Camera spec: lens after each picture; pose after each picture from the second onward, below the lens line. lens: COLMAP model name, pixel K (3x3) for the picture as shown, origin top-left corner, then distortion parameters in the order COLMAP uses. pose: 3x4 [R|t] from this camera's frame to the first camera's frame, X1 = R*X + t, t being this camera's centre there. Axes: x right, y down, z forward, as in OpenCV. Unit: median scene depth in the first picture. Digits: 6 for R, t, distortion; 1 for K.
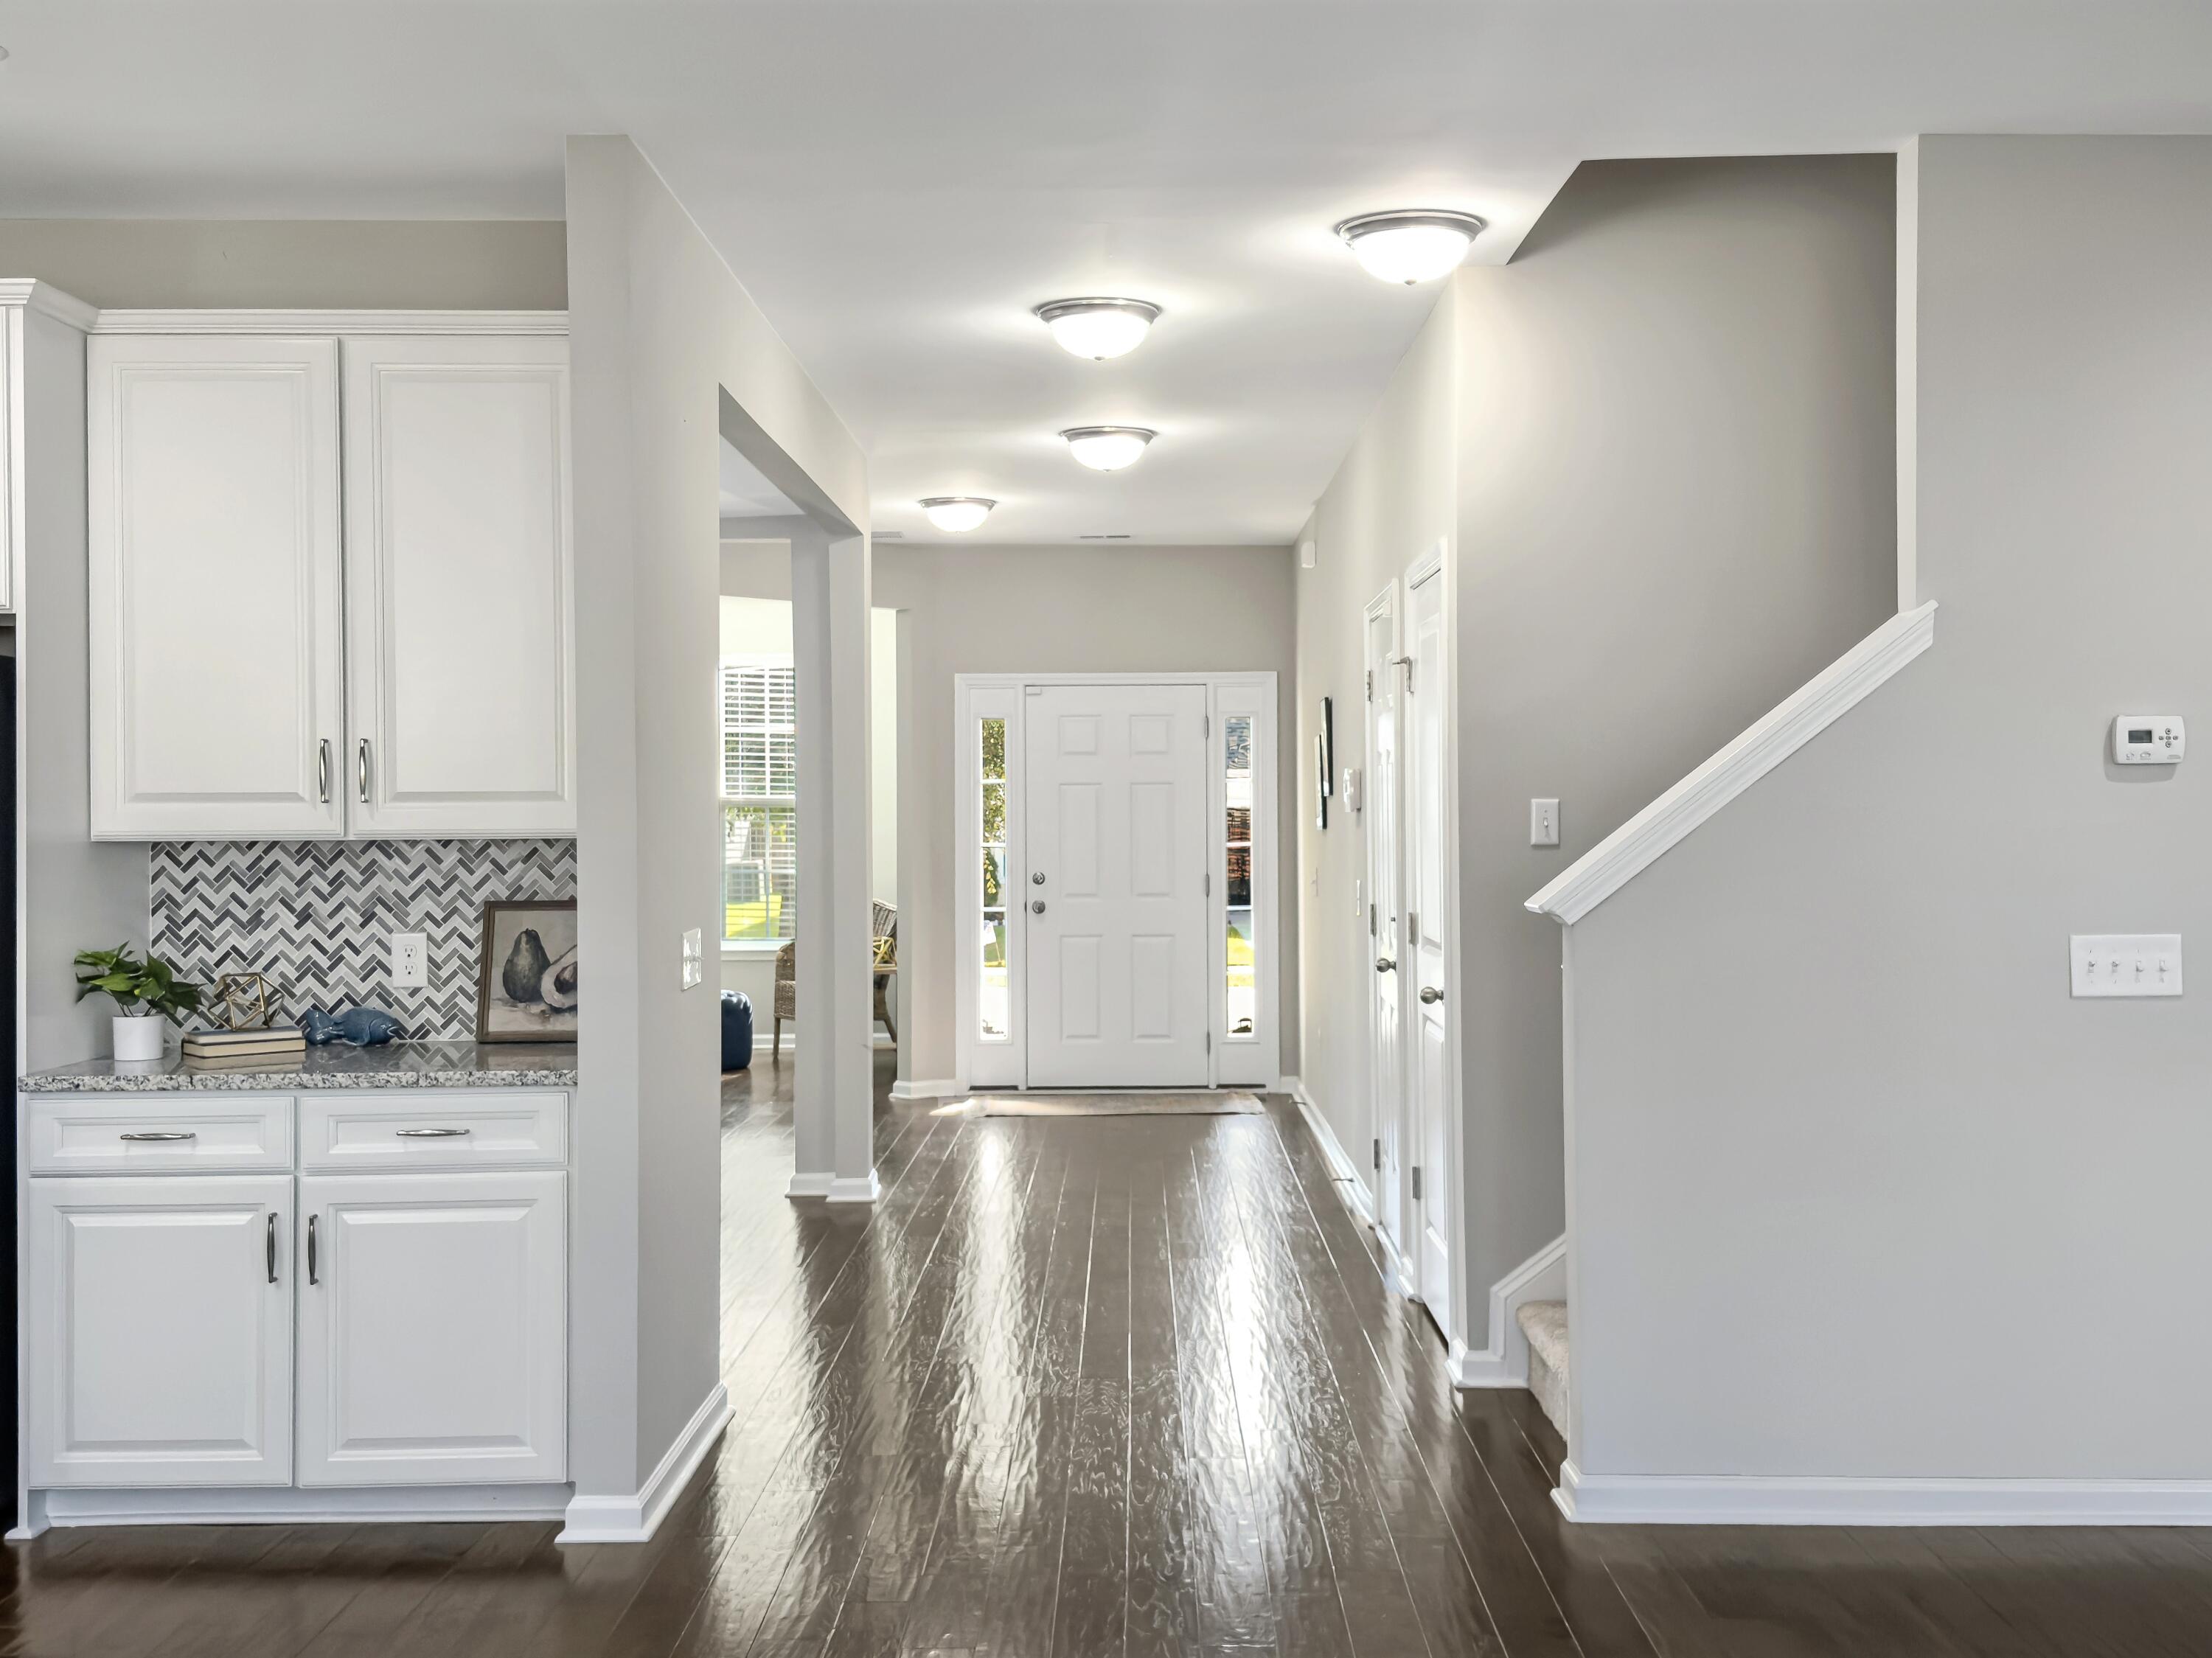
lens RADIAL K [[2433.6, 0, 1103.7], [0, 2433.6, 796.6], [0, 0, 1]] dist [0.239476, -0.442411]
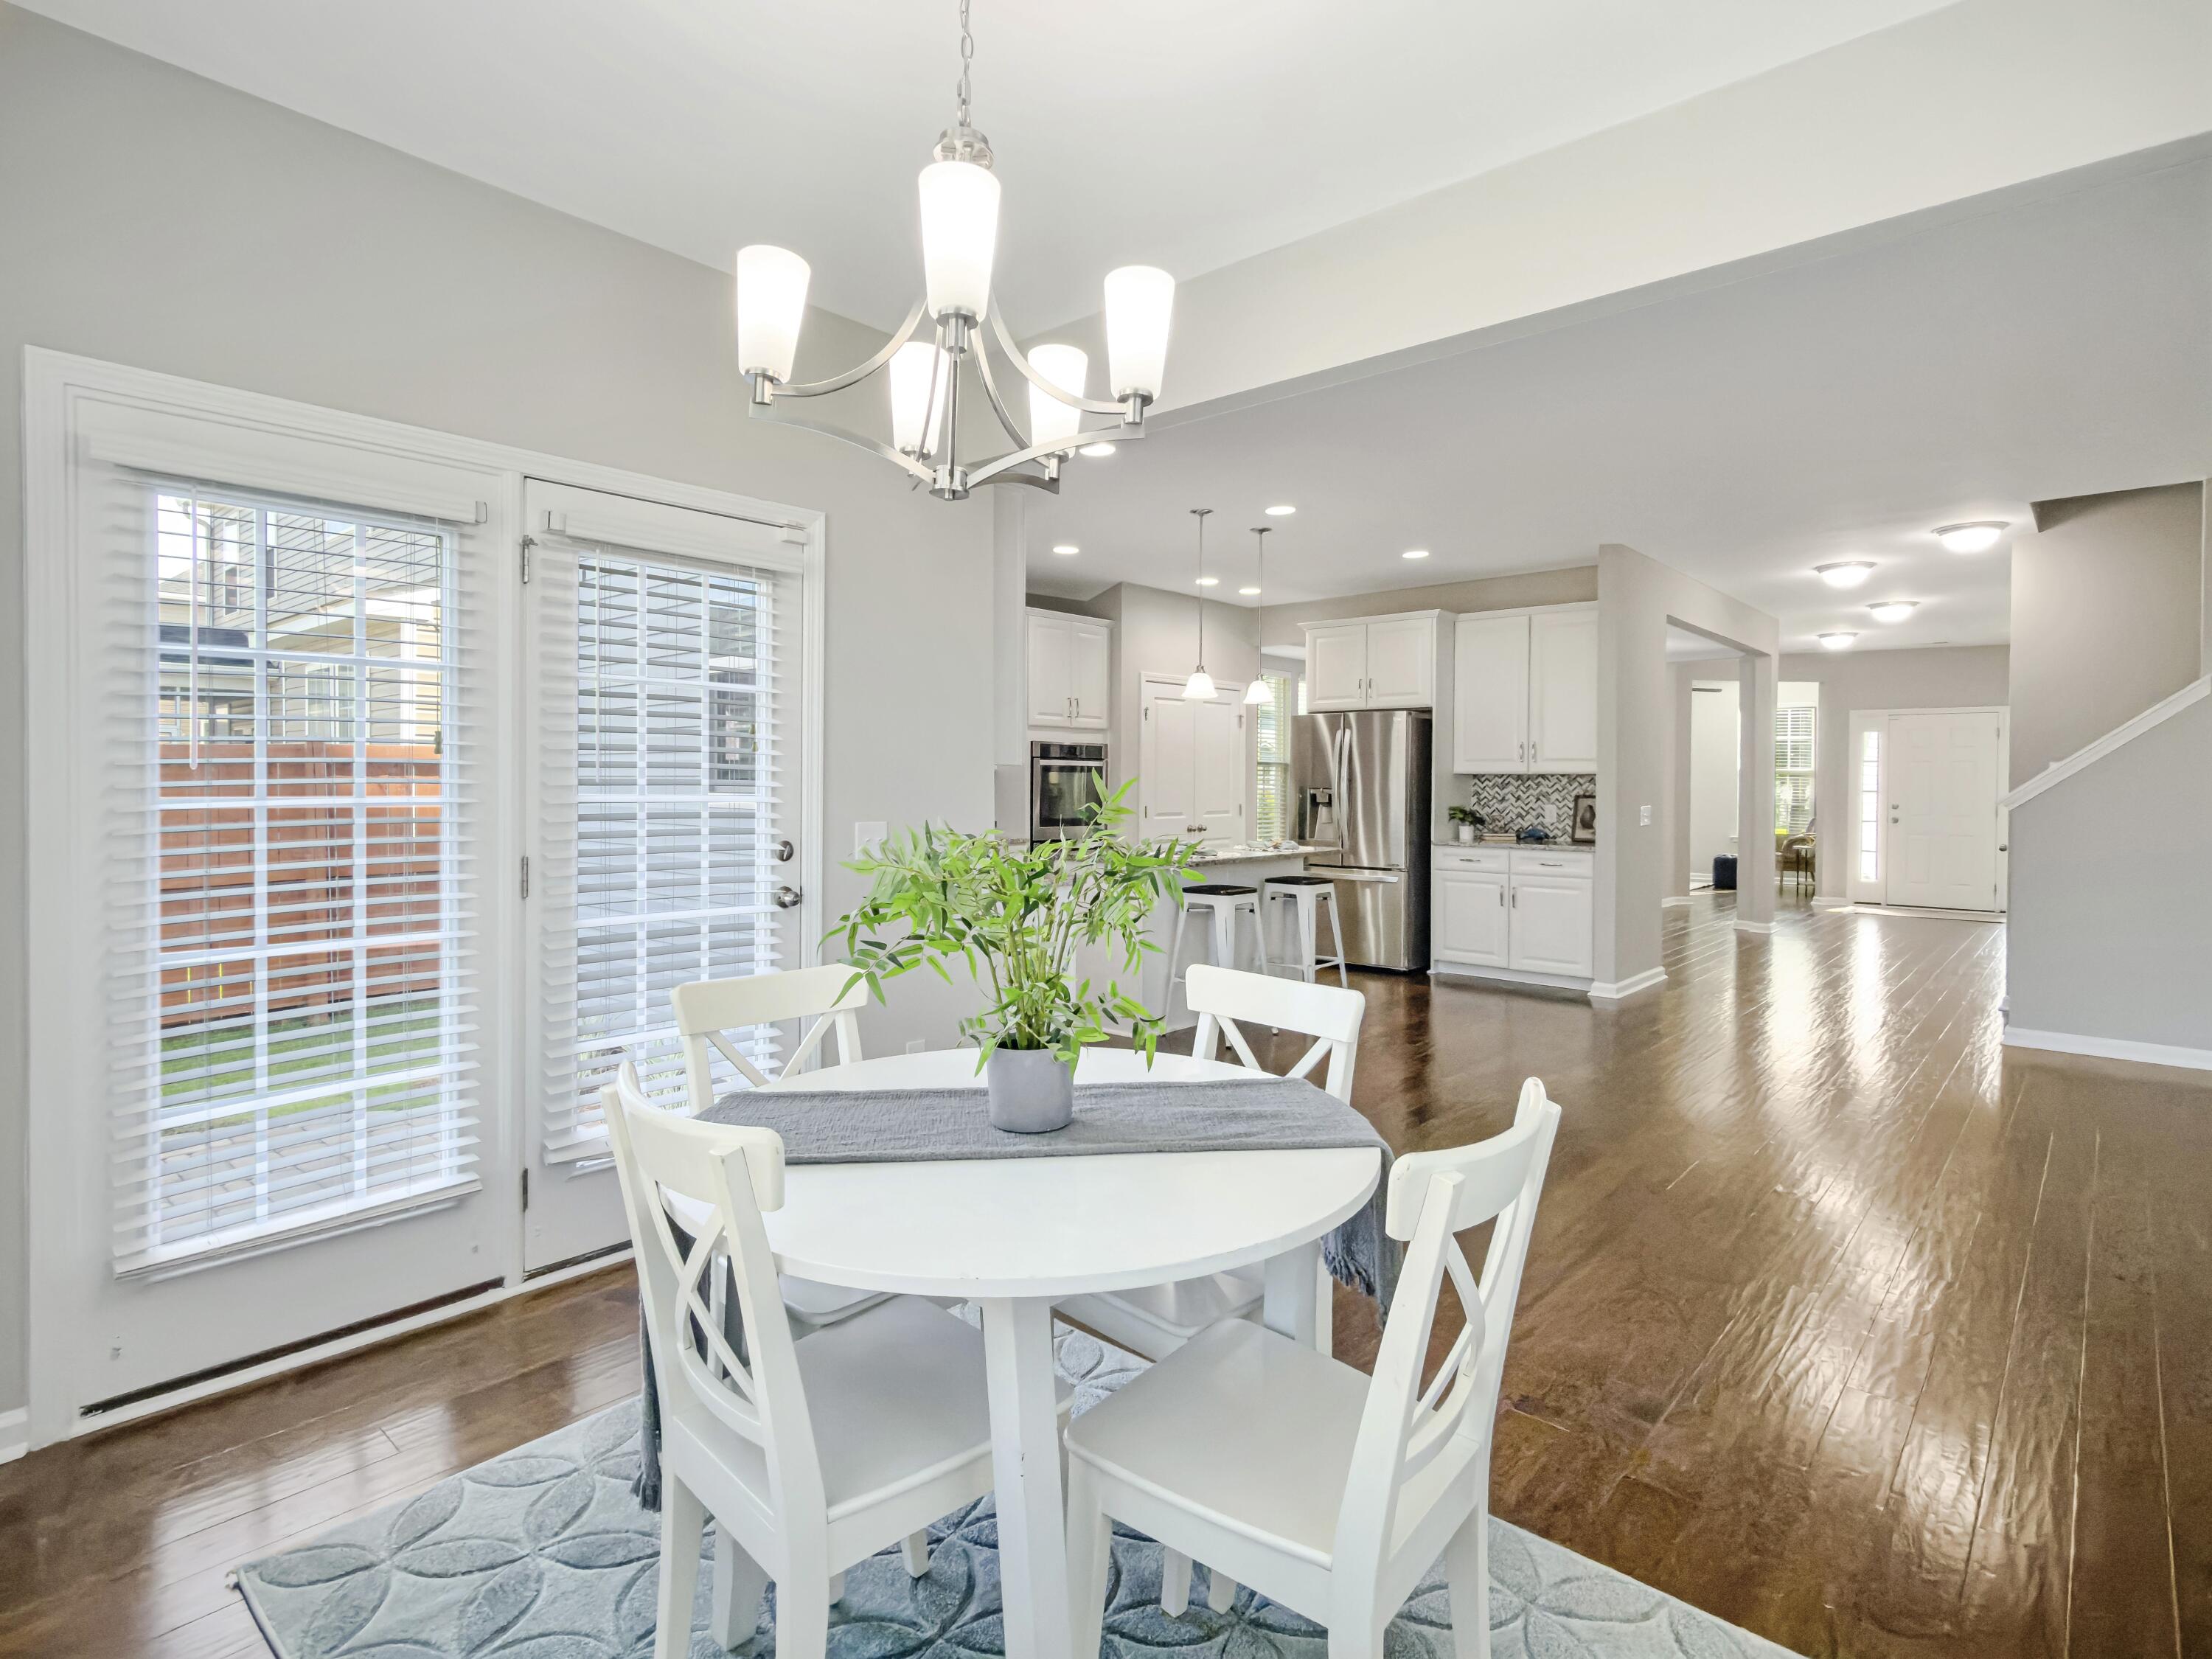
lens RADIAL K [[1142.2, 0, 1114.2], [0, 1142.2, 789.6], [0, 0, 1]] dist [-0.000686, -0.000135]
pose [[0.759499, 0.017379, -0.650277, 0.229026], [-0.007829, 0.999815, 0.017576, 0.015585], [0.650462, -0.008257, 0.759494, -0.427742]]
